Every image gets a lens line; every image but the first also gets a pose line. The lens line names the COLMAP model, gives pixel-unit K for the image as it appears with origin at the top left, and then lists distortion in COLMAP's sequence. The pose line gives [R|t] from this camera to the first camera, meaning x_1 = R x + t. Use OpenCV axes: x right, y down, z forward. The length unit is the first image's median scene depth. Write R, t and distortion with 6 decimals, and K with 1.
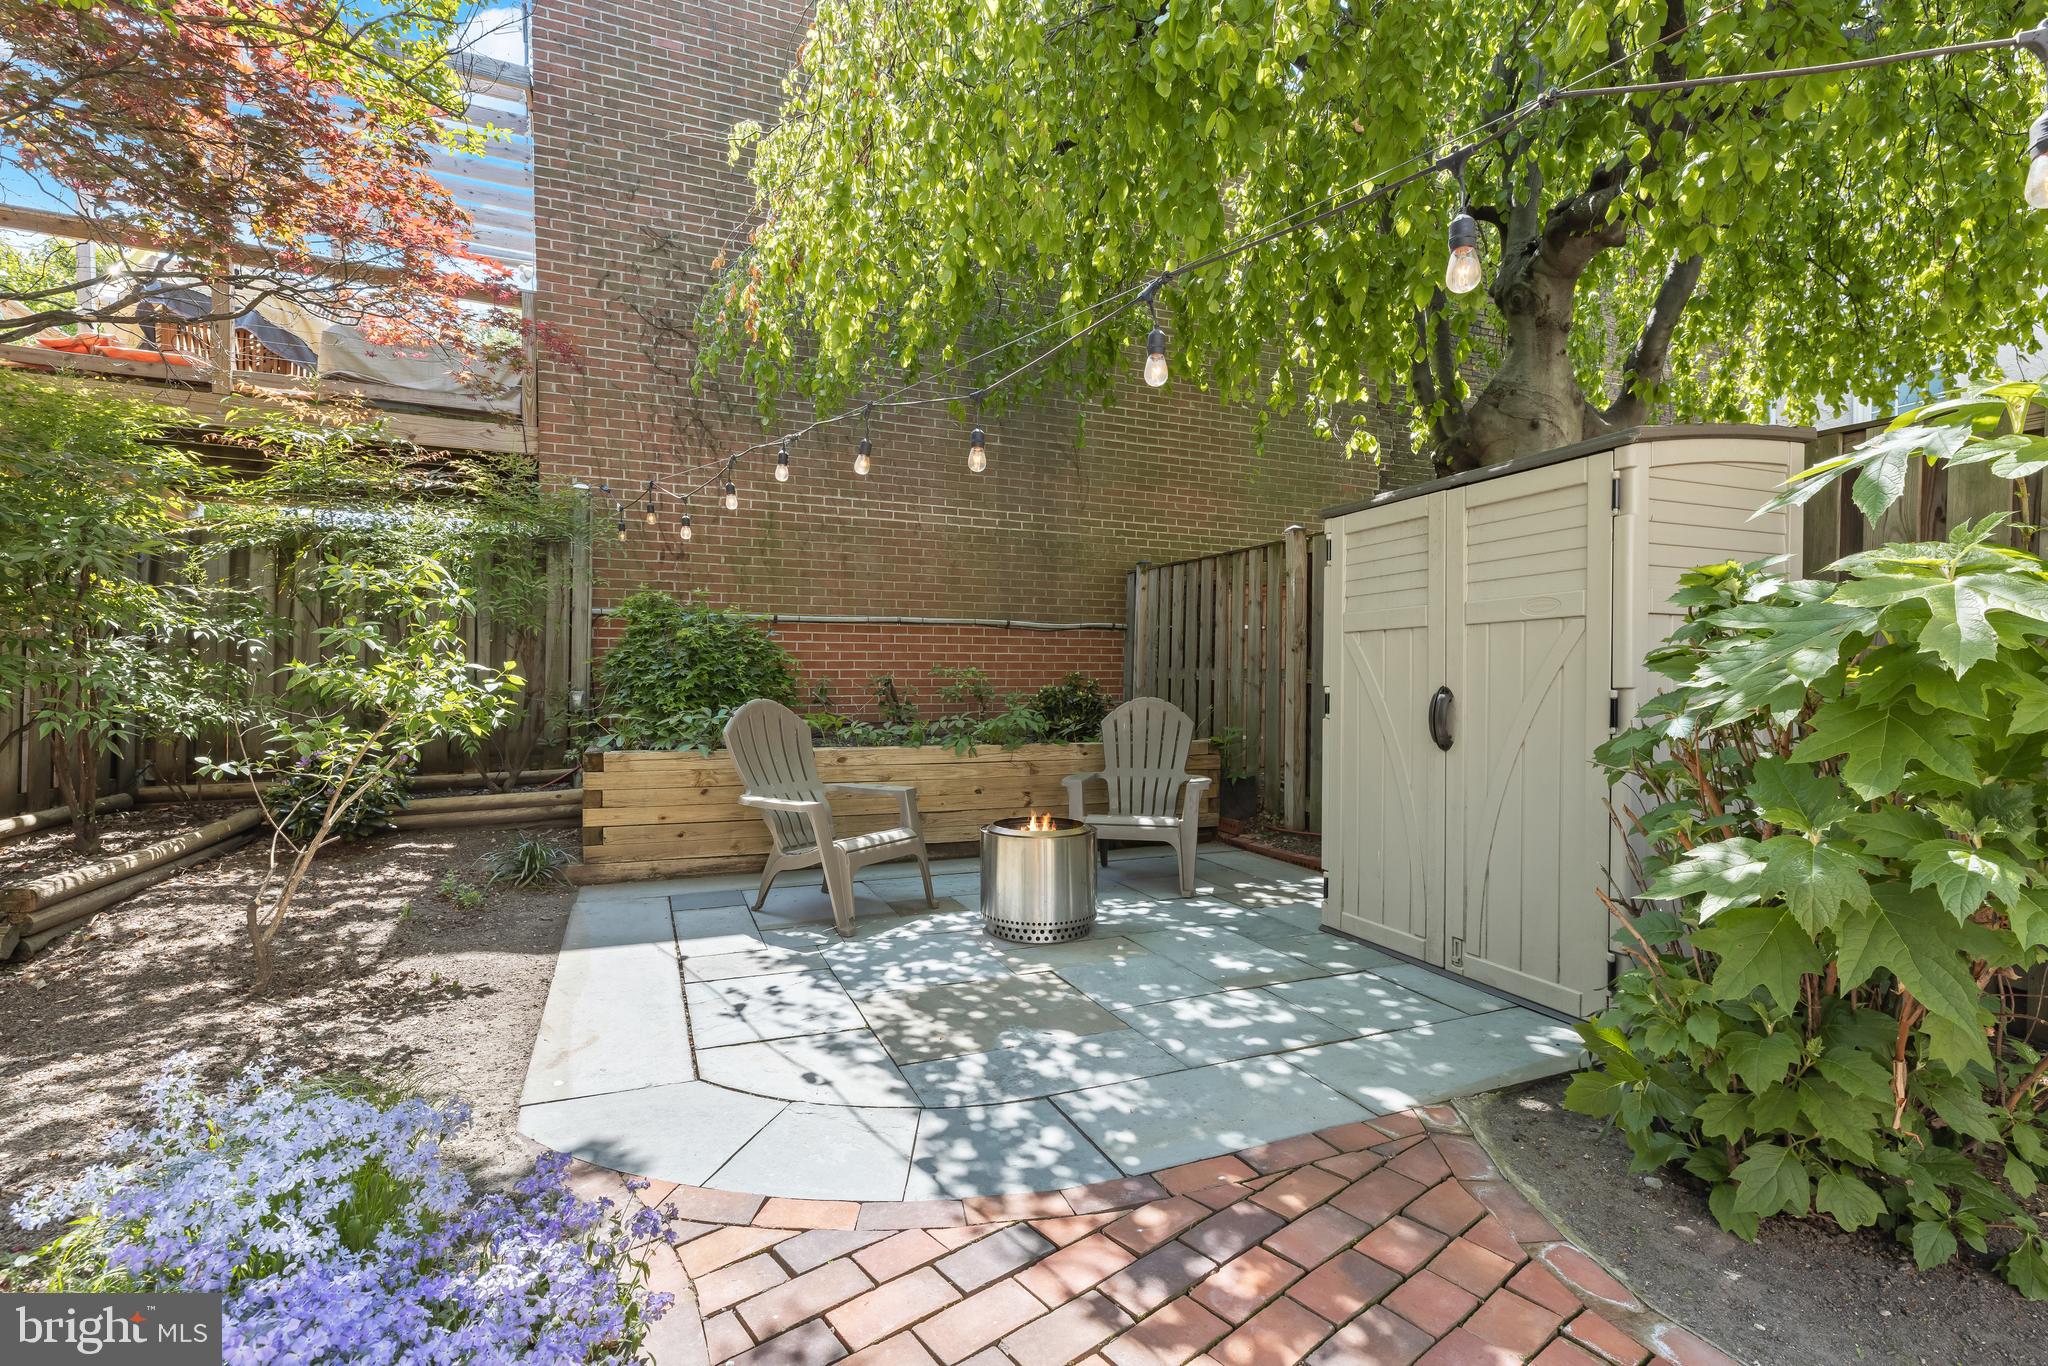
lens RADIAL K [[929.0, 0, 1021.2], [0, 929.0, 701.0], [0, 0, 1]] dist [0.005373, 0.000238]
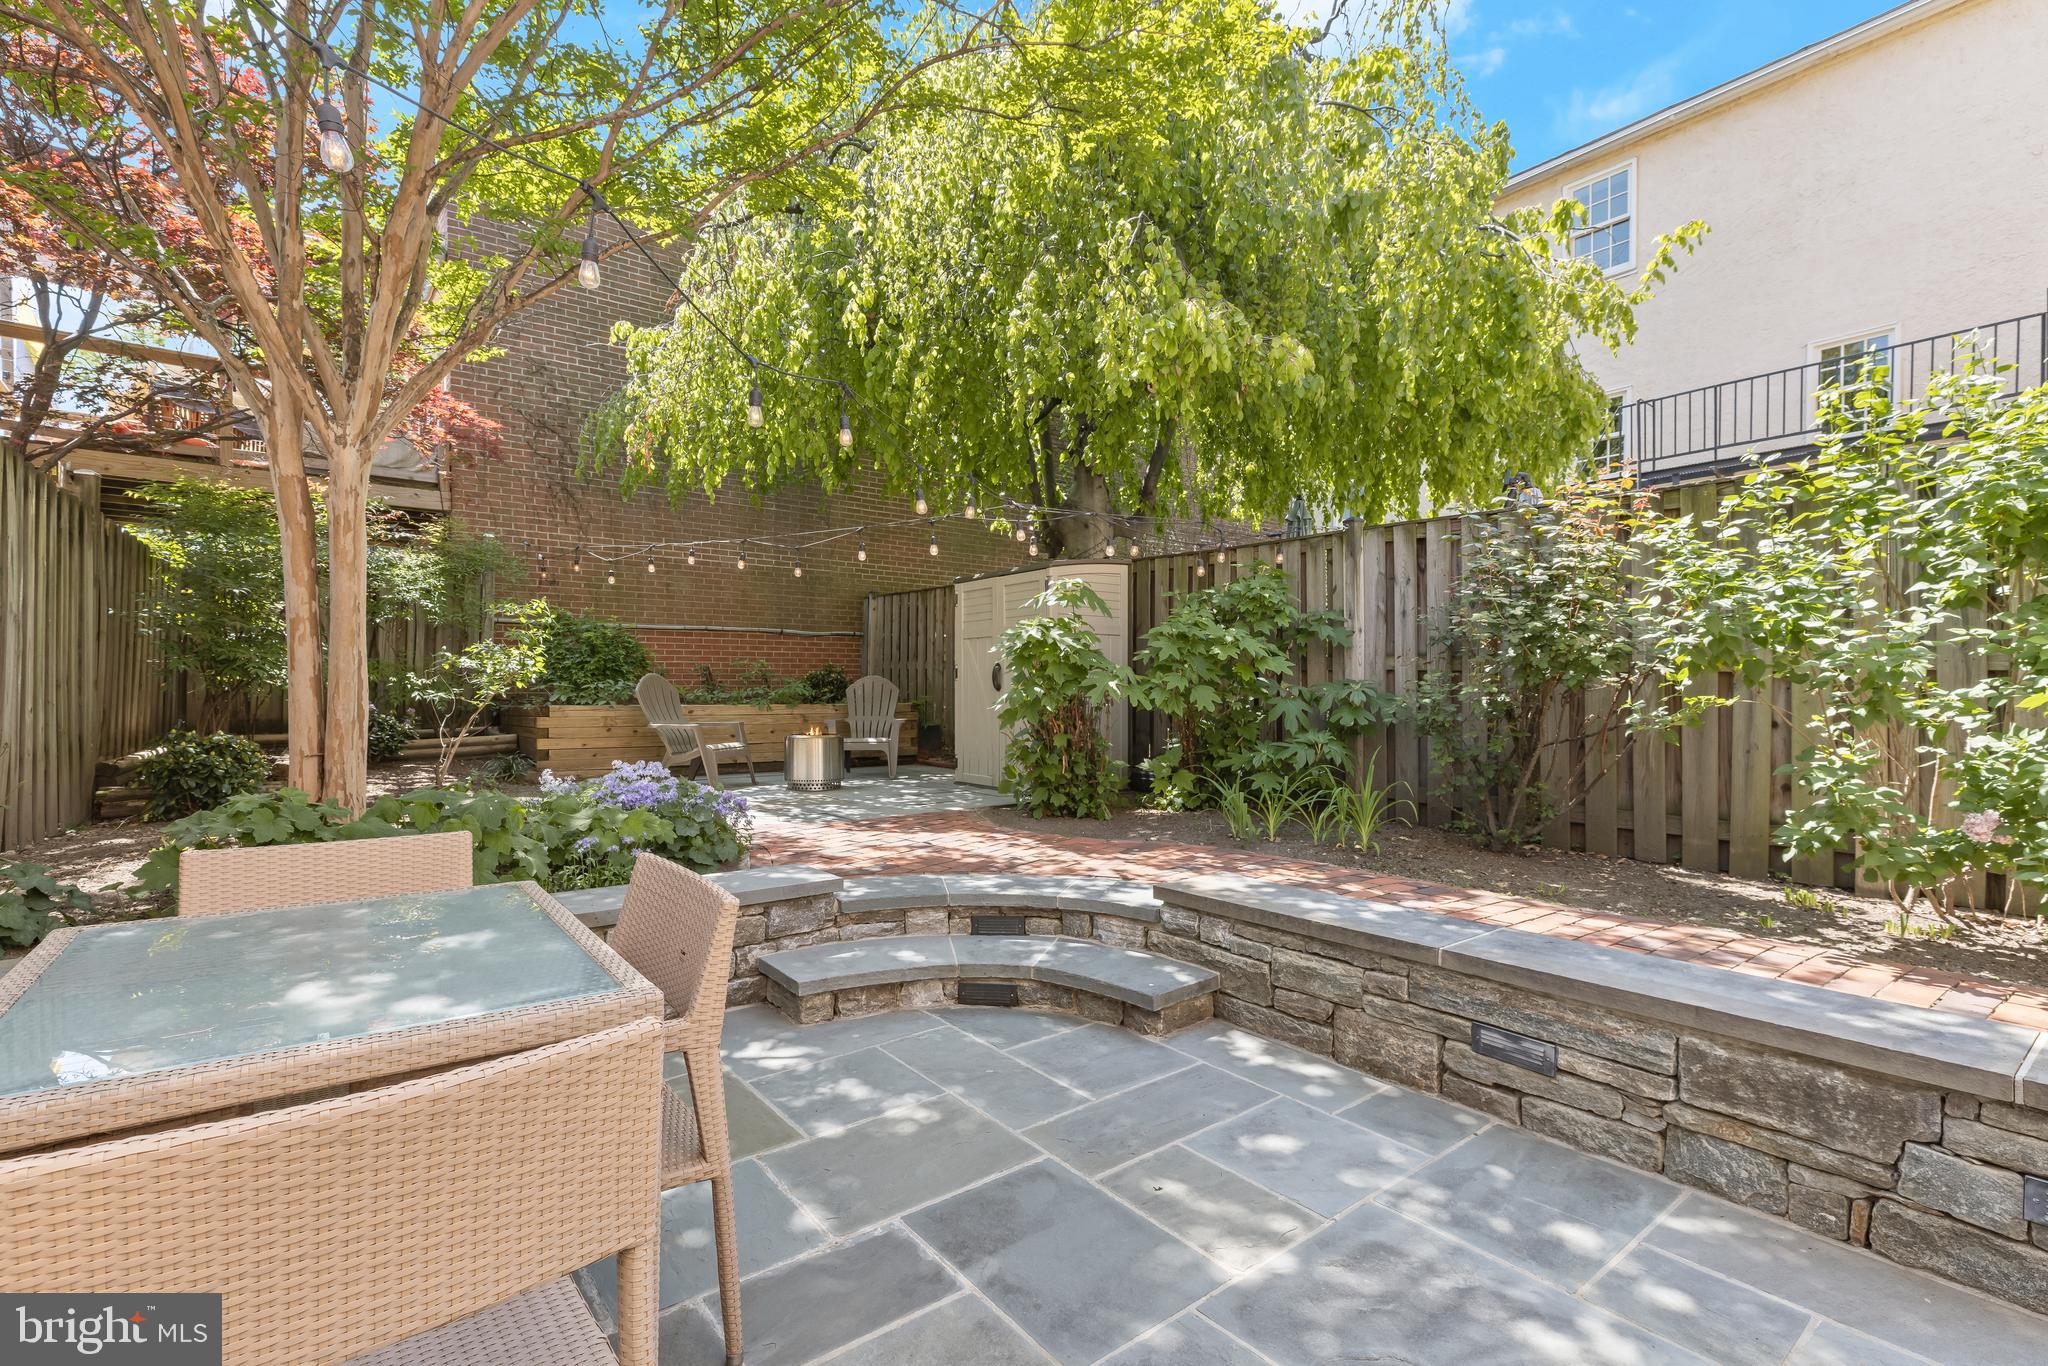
lens RADIAL K [[929.0, 0, 991.7], [0, 929.0, 706.2], [0, 0, 1]] dist [0.005373, 0.000238]
pose [[0.970620, -0.007229, 0.240509, -0.100813], [0.007778, 0.999969, -0.001335, 0.086864], [-0.240492, 0.003166, 0.970646, -1.116449]]
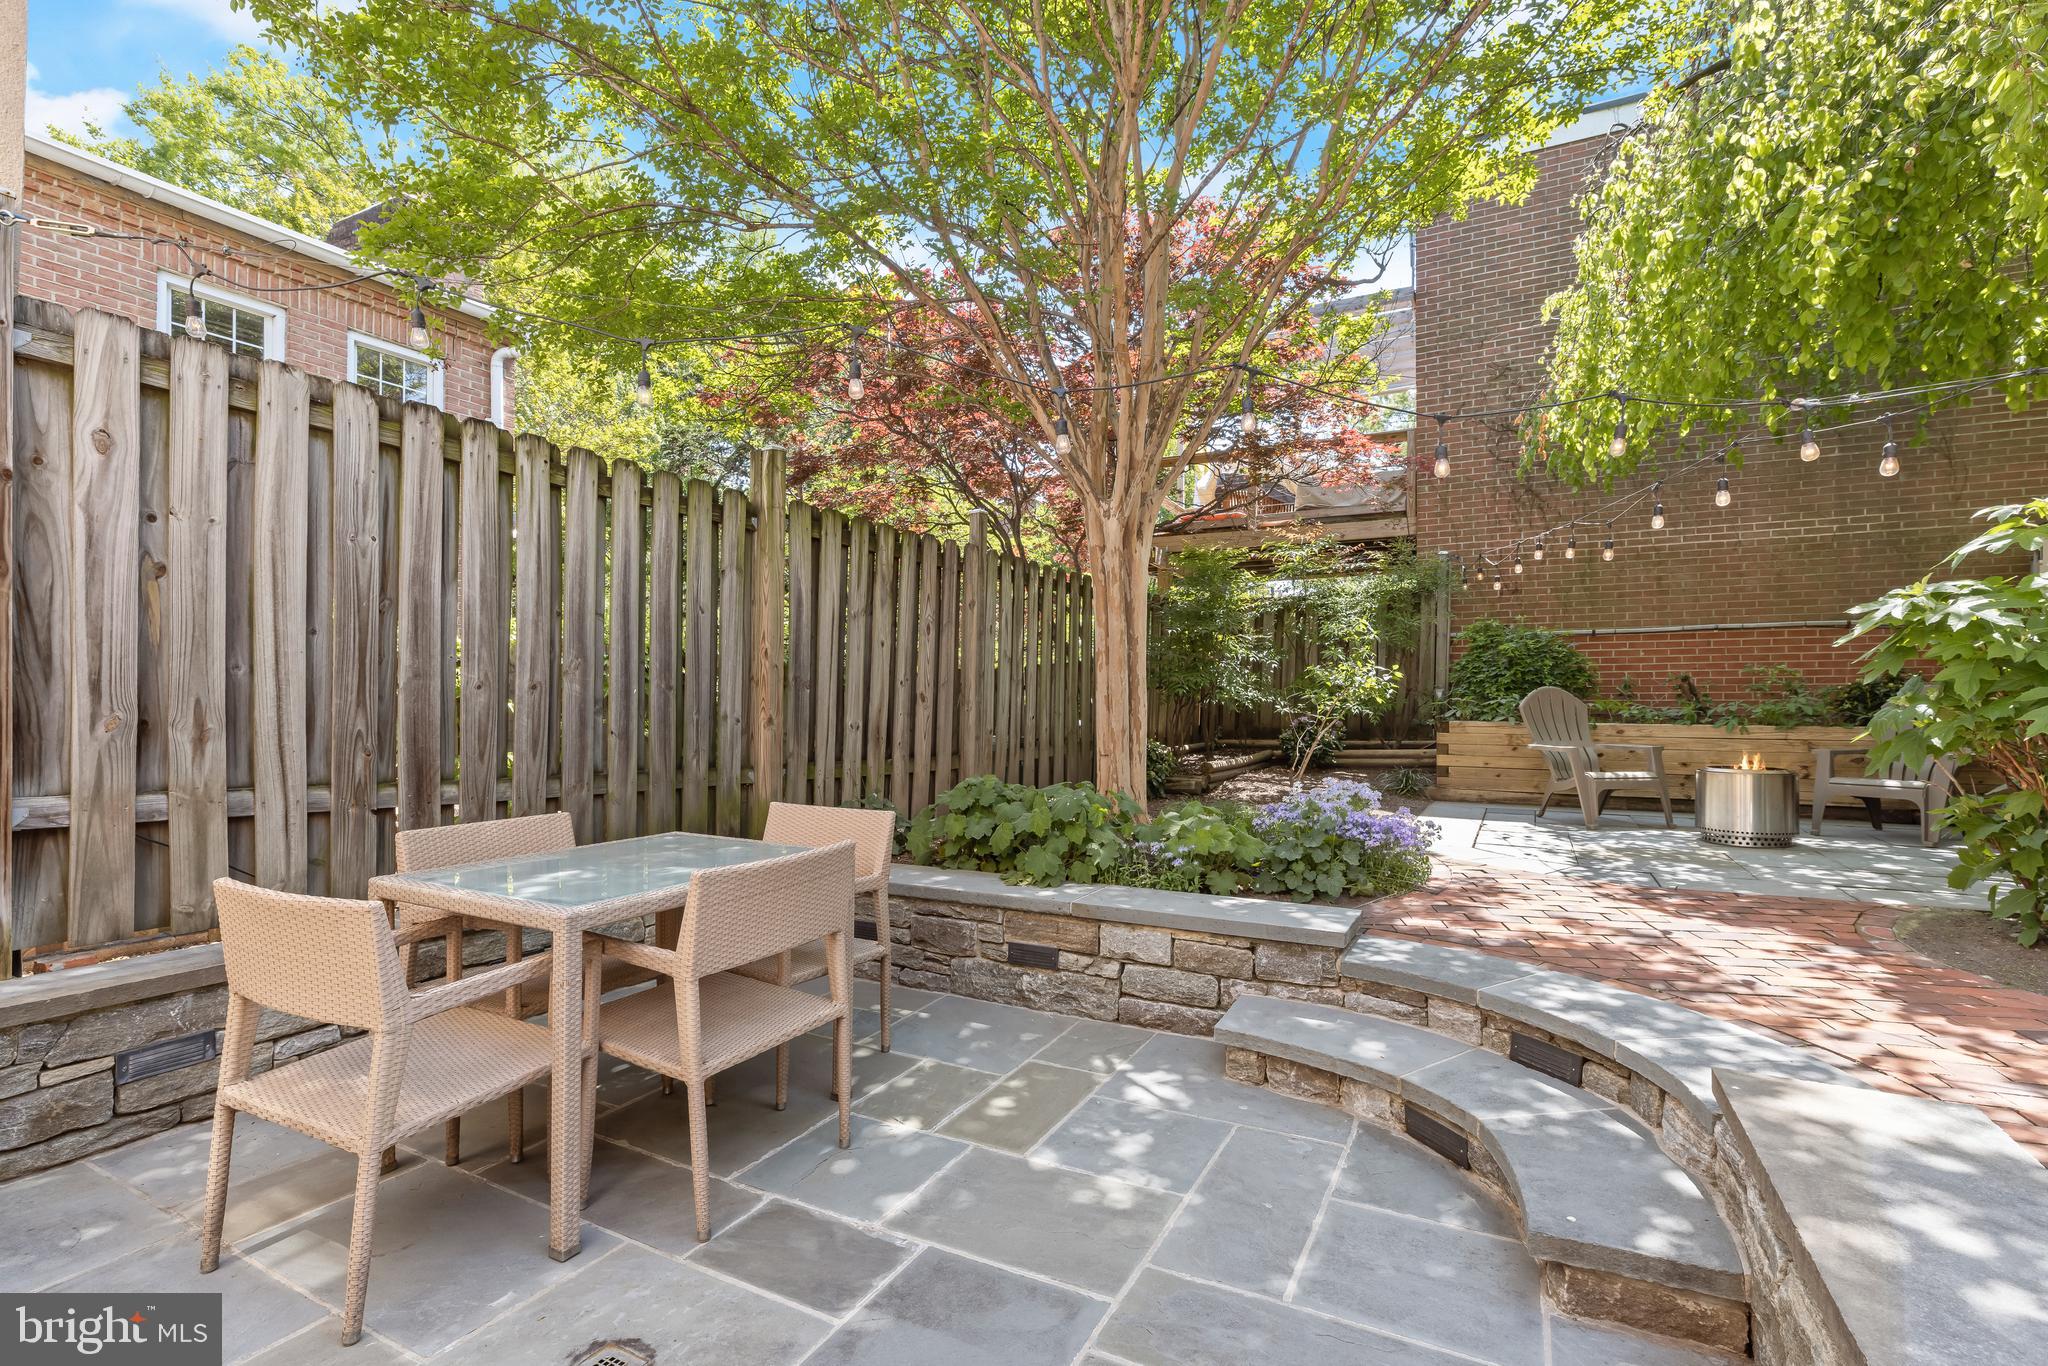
lens RADIAL K [[929.0, 0, 1020.7], [0, 929.0, 703.2], [0, 0, 1]] dist [0.005373, 0.000238]
pose [[0.629147, -0.001701, -0.777284, 0.480503], [-0.014579, 0.999796, -0.013988, 0.077438], [0.777150, 0.020133, 0.628994, -0.852551]]
